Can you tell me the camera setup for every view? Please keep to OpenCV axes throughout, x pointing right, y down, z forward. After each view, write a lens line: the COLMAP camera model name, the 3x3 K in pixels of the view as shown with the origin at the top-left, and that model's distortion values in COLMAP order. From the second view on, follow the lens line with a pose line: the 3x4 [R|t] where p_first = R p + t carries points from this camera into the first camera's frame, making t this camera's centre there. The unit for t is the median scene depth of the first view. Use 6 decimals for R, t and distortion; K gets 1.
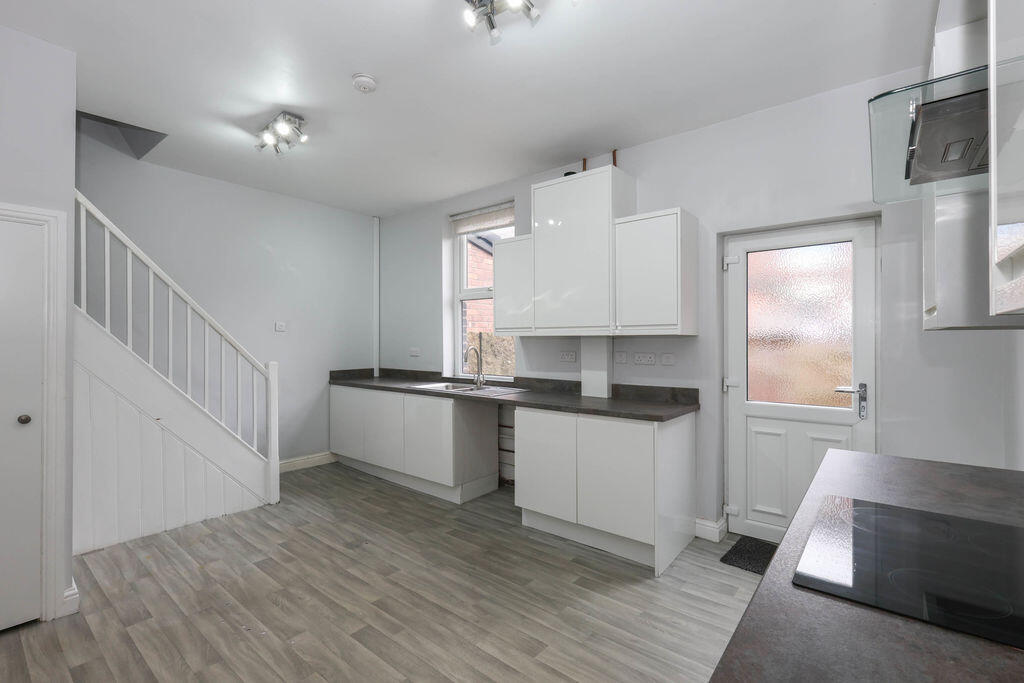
lens RADIAL K [[449.1, 0, 512.5], [0, 449.1, 341.3], [0, 0, 1]] dist [-0.000862, 0.000090]
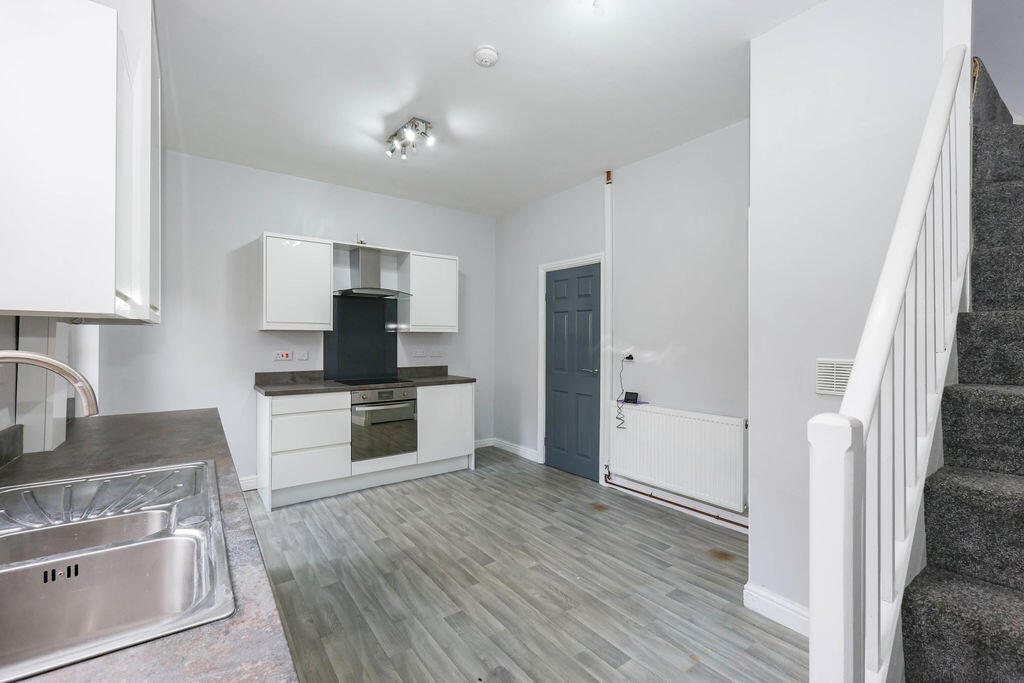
lens RADIAL K [[449.1, 0, 512.9], [0, 449.1, 336.4], [0, 0, 1]] dist [-0.000862, 0.000090]
pose [[-0.964142, -0.003122, 0.265368, -0.677951], [-0.003994, 0.999988, -0.002746, -0.022892], [-0.265356, -0.003707, -0.964143, 2.022906]]
